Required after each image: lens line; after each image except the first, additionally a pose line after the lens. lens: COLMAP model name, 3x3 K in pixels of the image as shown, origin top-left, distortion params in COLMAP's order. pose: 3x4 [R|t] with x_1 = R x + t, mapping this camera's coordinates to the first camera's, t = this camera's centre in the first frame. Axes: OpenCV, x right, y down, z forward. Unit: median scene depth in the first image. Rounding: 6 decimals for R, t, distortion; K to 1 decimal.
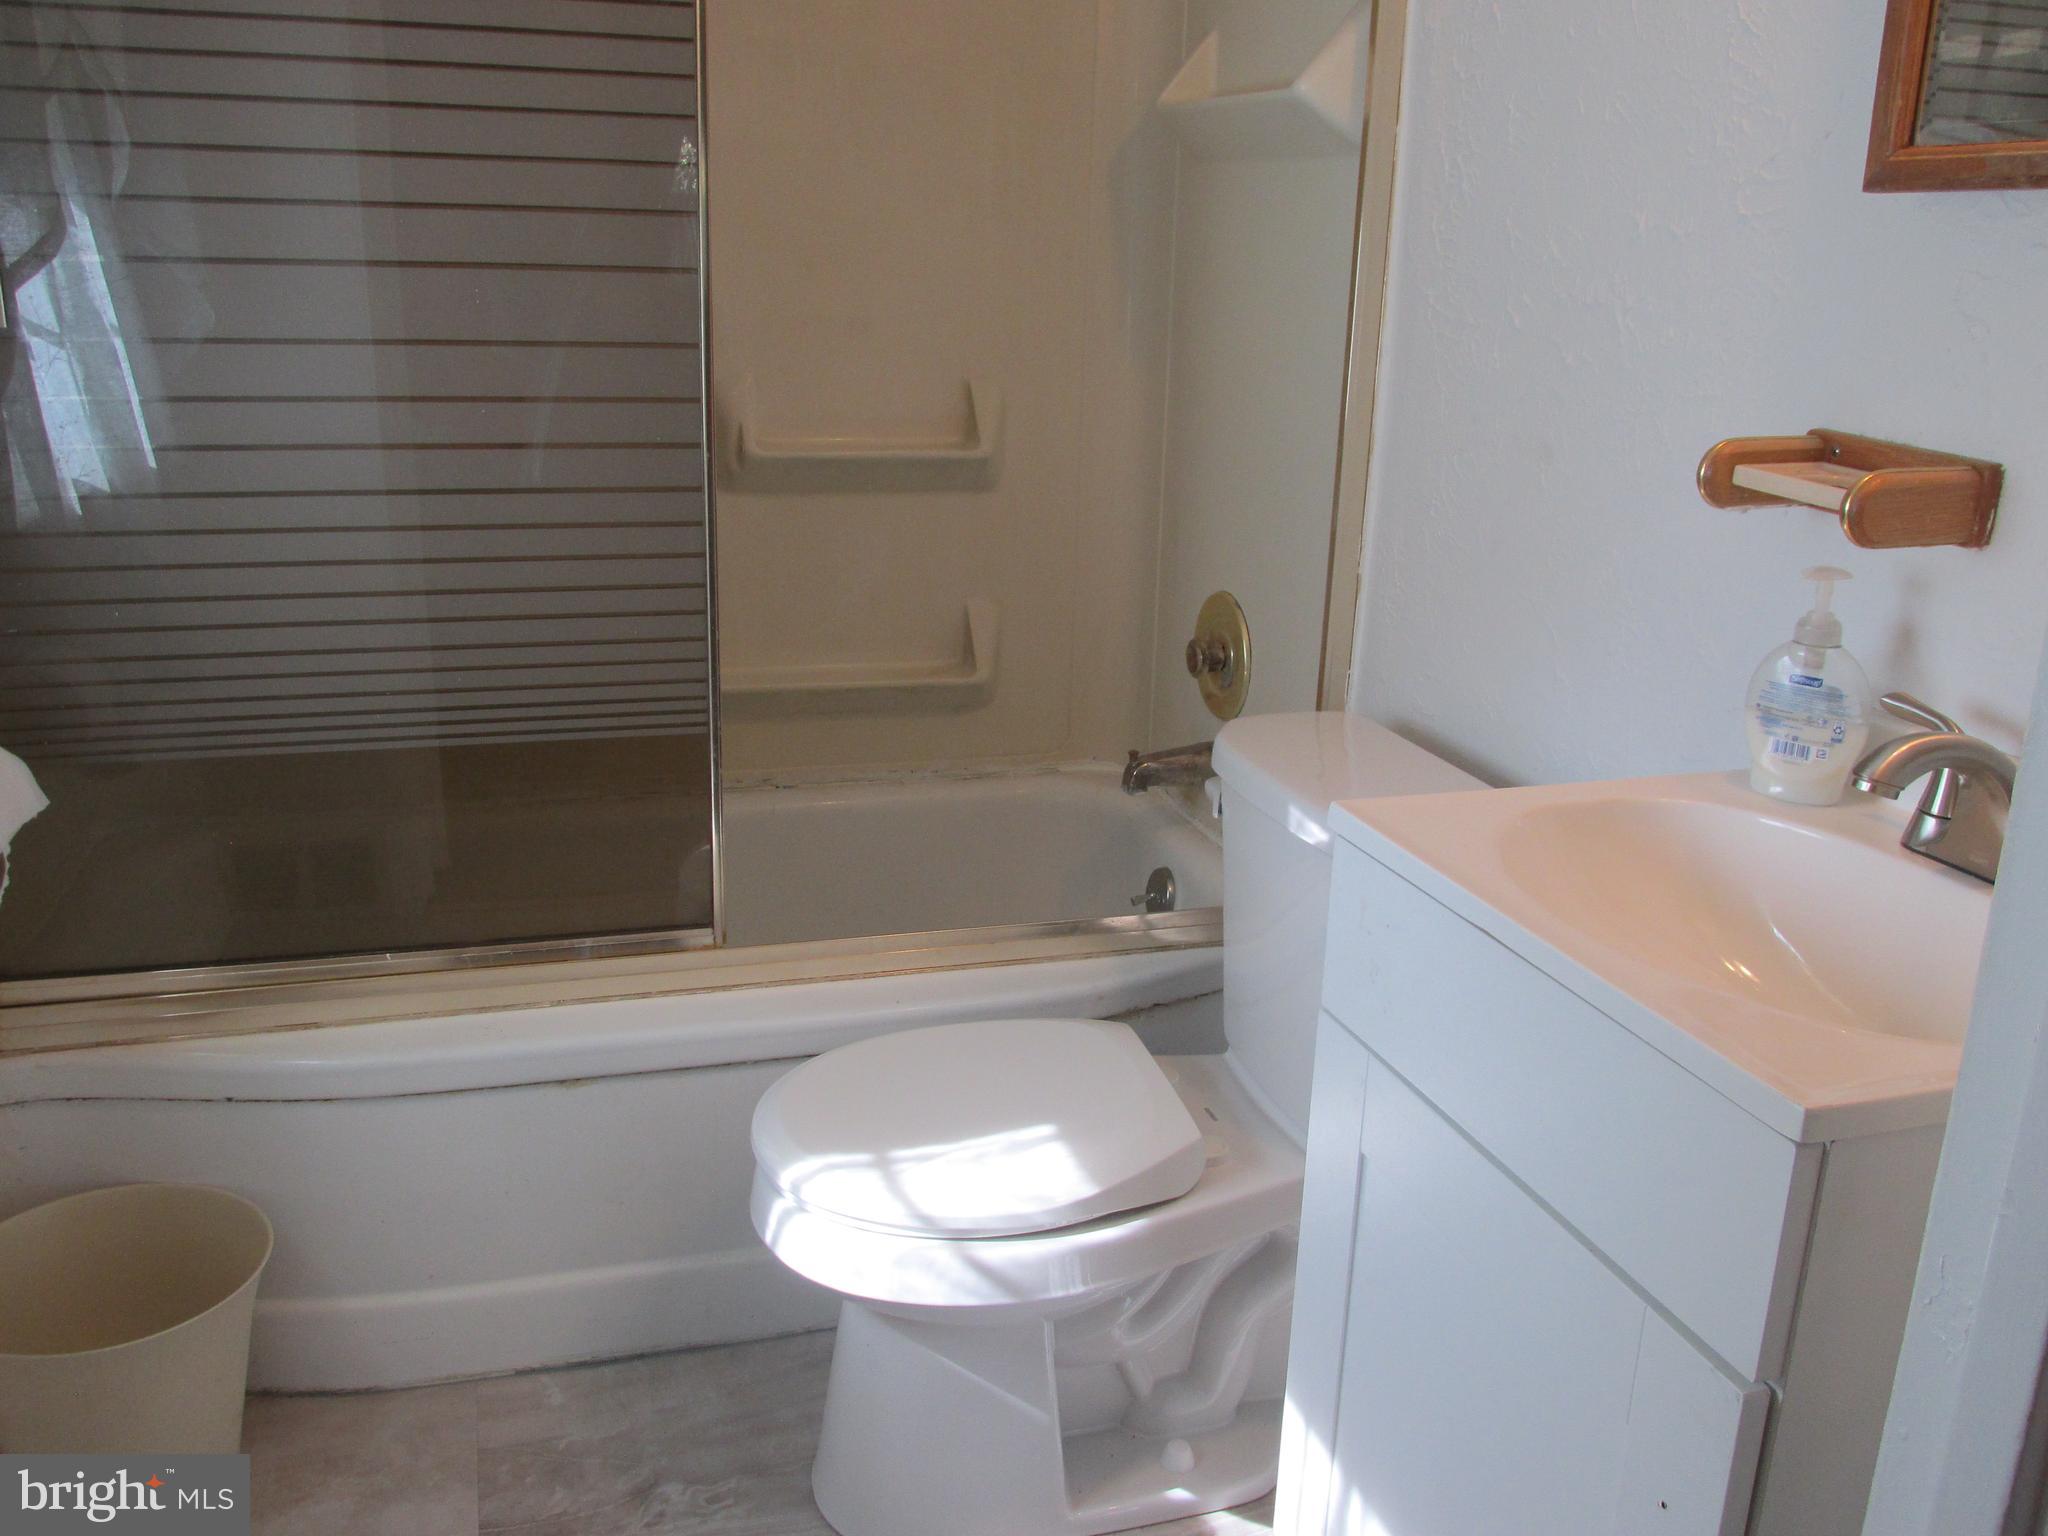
lens RADIAL K [[1699.4, 0, 1014.7], [0, 1699.4, 766.8], [0, 0, 1]] dist [-0.030243, -0.002999]
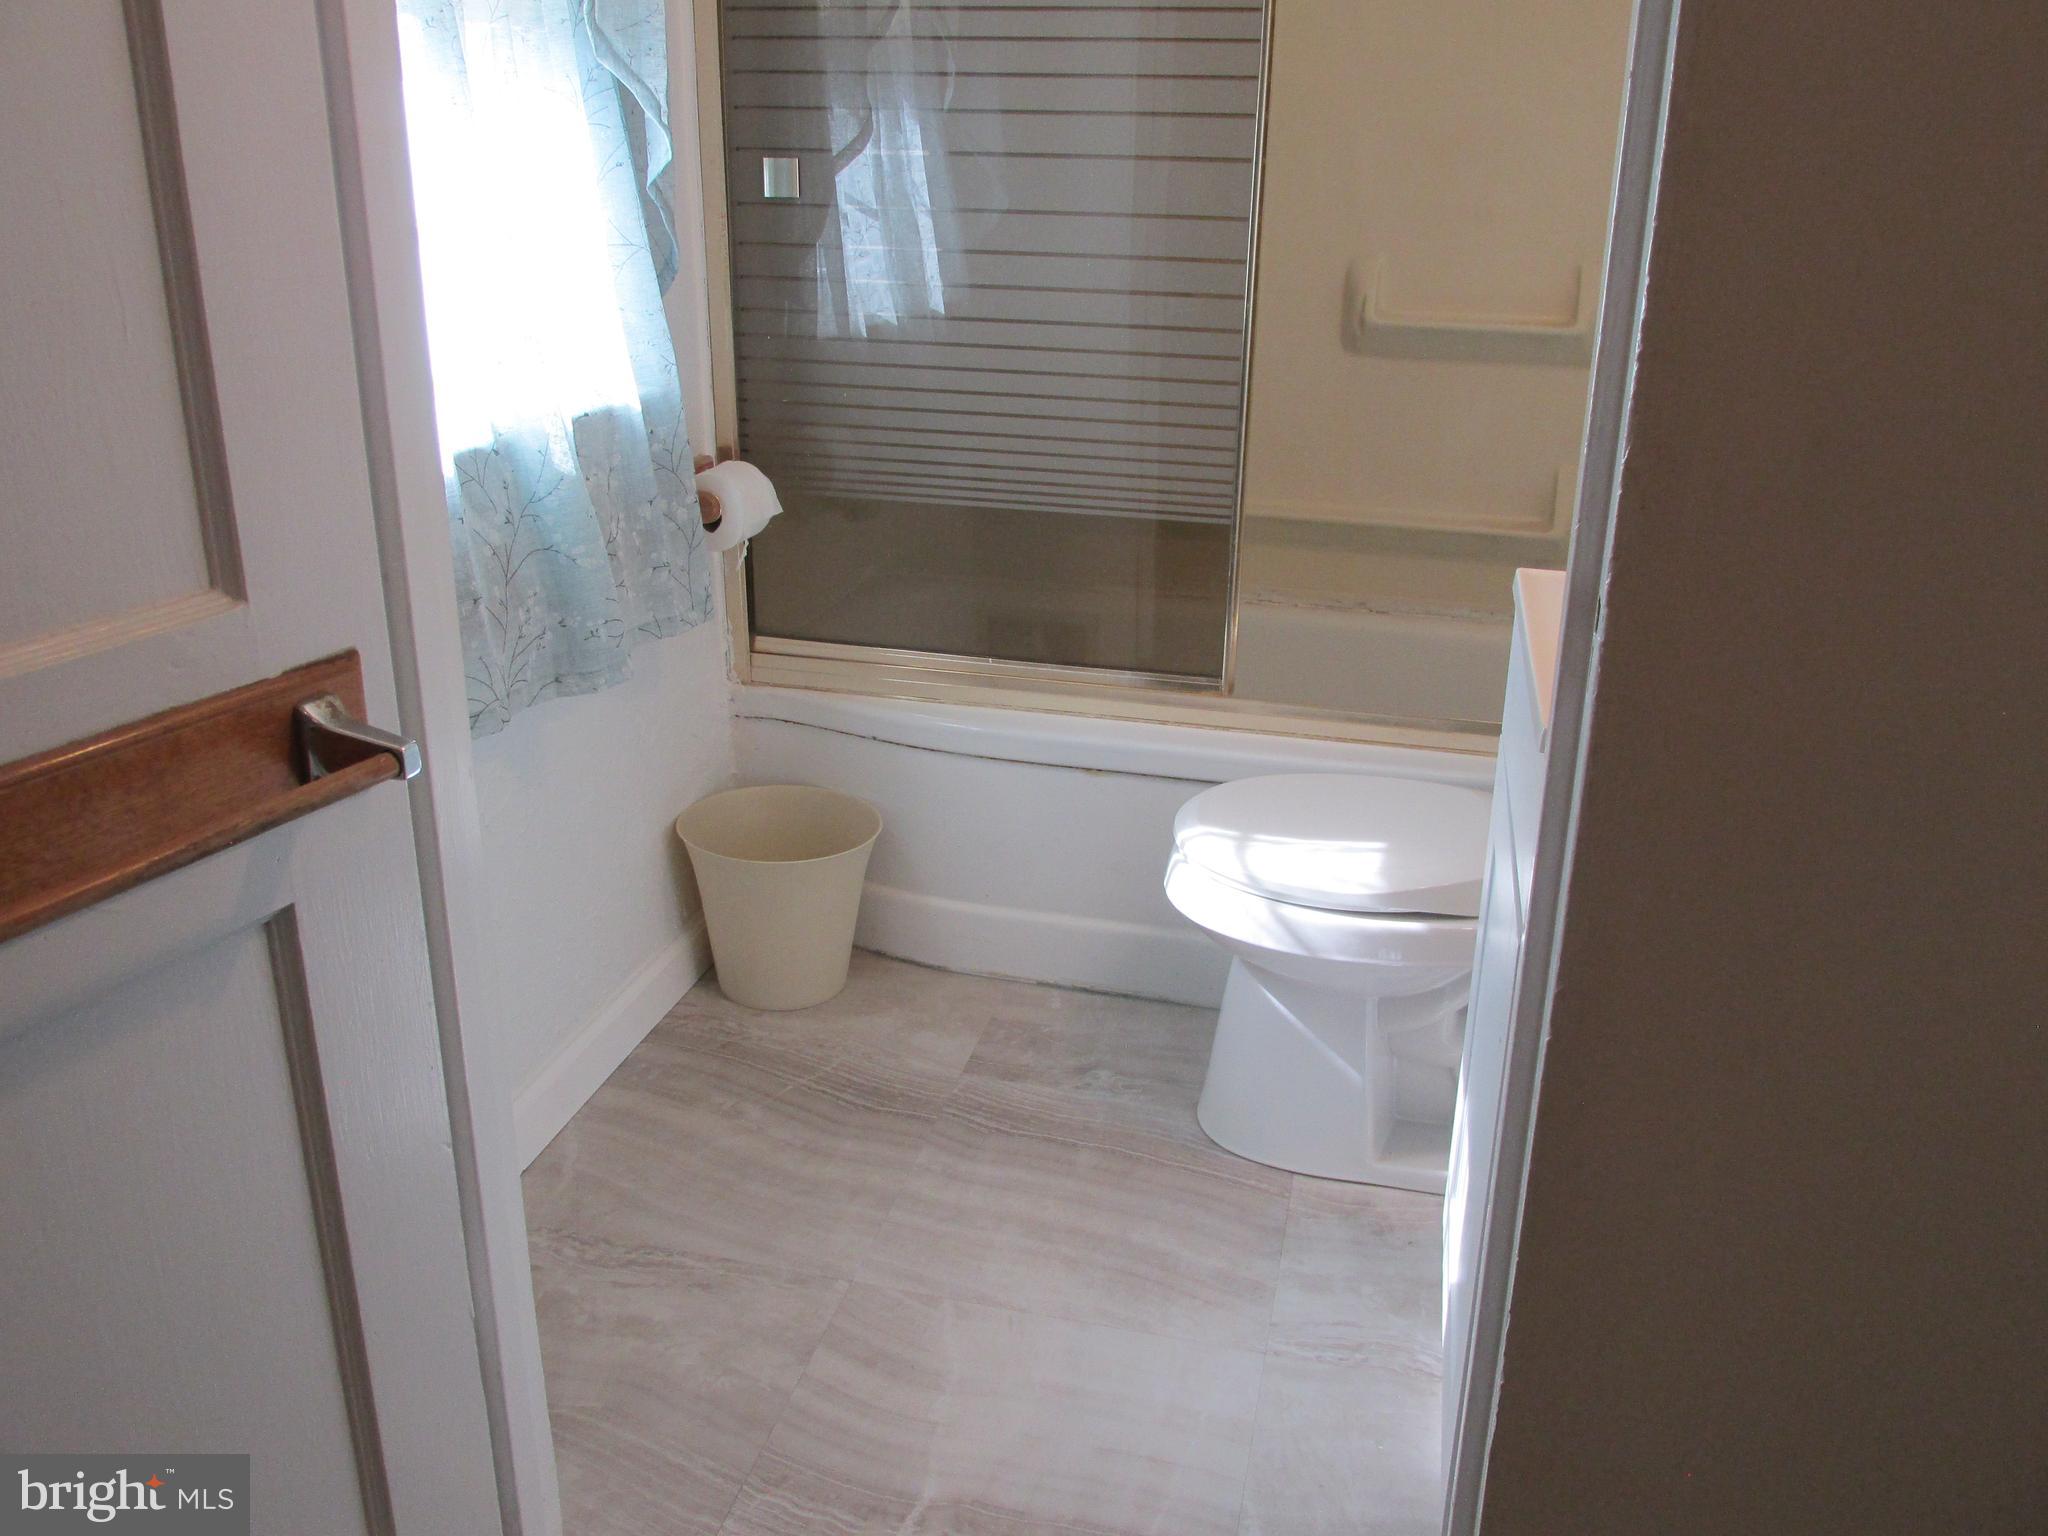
lens RADIAL K [[1727.4, 0, 1043.9], [0, 1727.4, 790.6], [0, 0, 1]] dist [-0.038072, -0.000539]
pose [[0.856232, 0.167586, -0.488653, 0.374907], [-0.141993, 0.985832, 0.089292, 0.083553], [0.496694, -0.007069, 0.867897, -0.210860]]
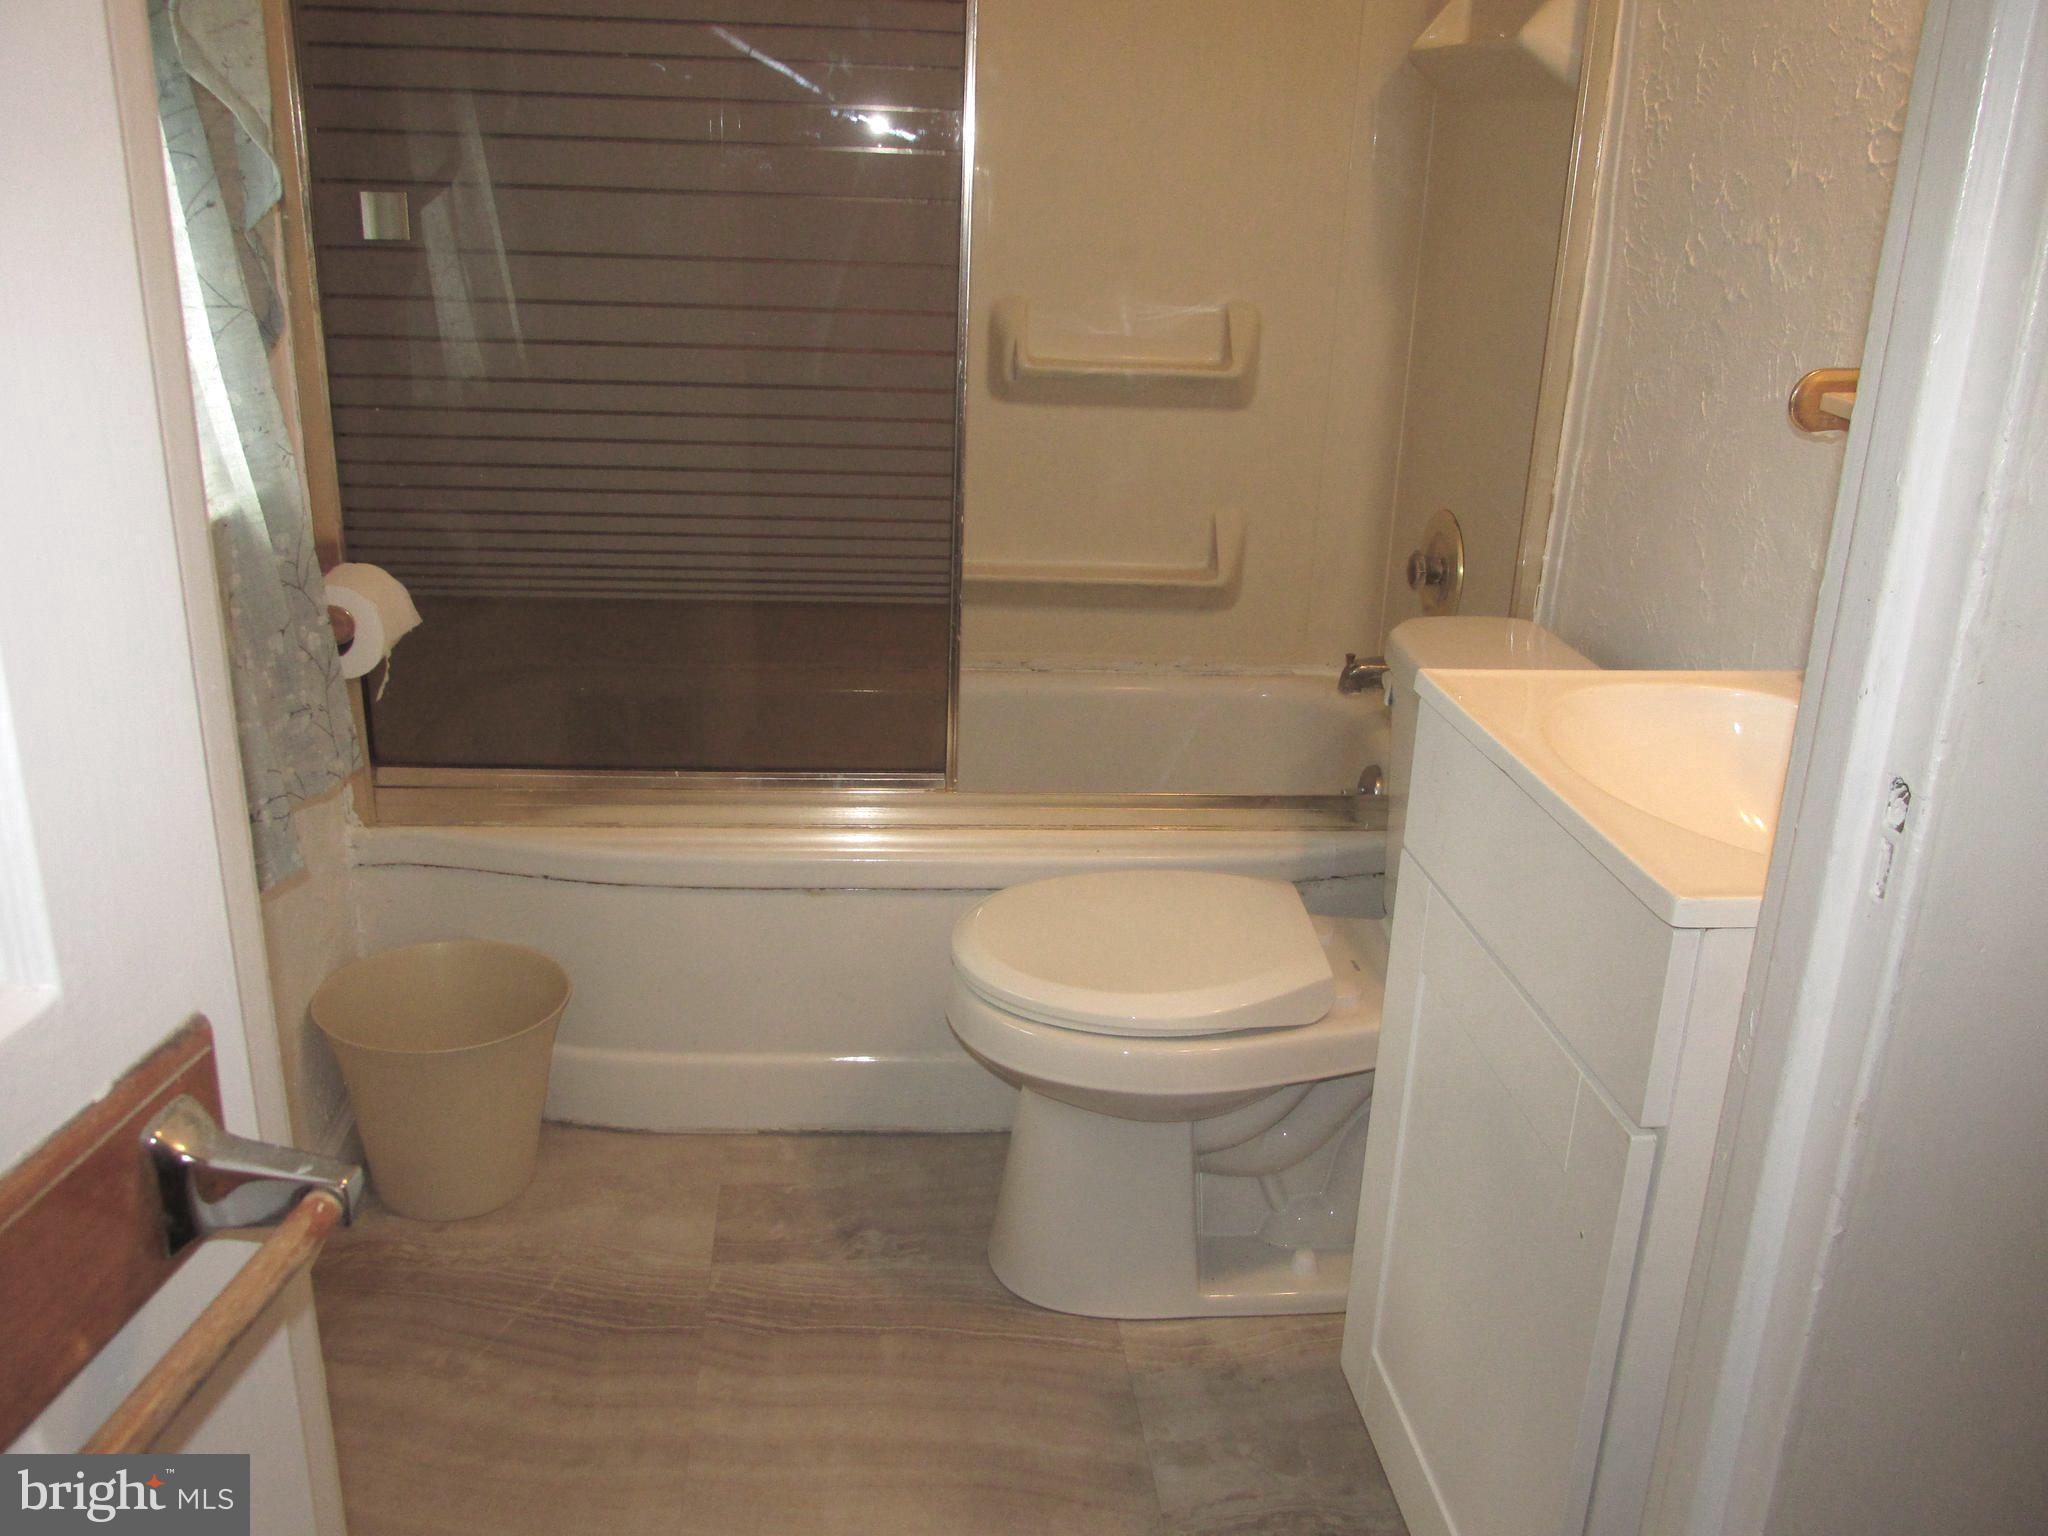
lens RADIAL K [[1699.4, 0, 1014.7], [0, 1699.4, 766.8], [0, 0, 1]] dist [-0.030243, -0.002999]
pose [[0.977529, 0.076163, -0.196562, 0.100255], [-0.068595, 0.996627, 0.045039, 0.036128], [0.199330, -0.030544, 0.979456, -0.133959]]
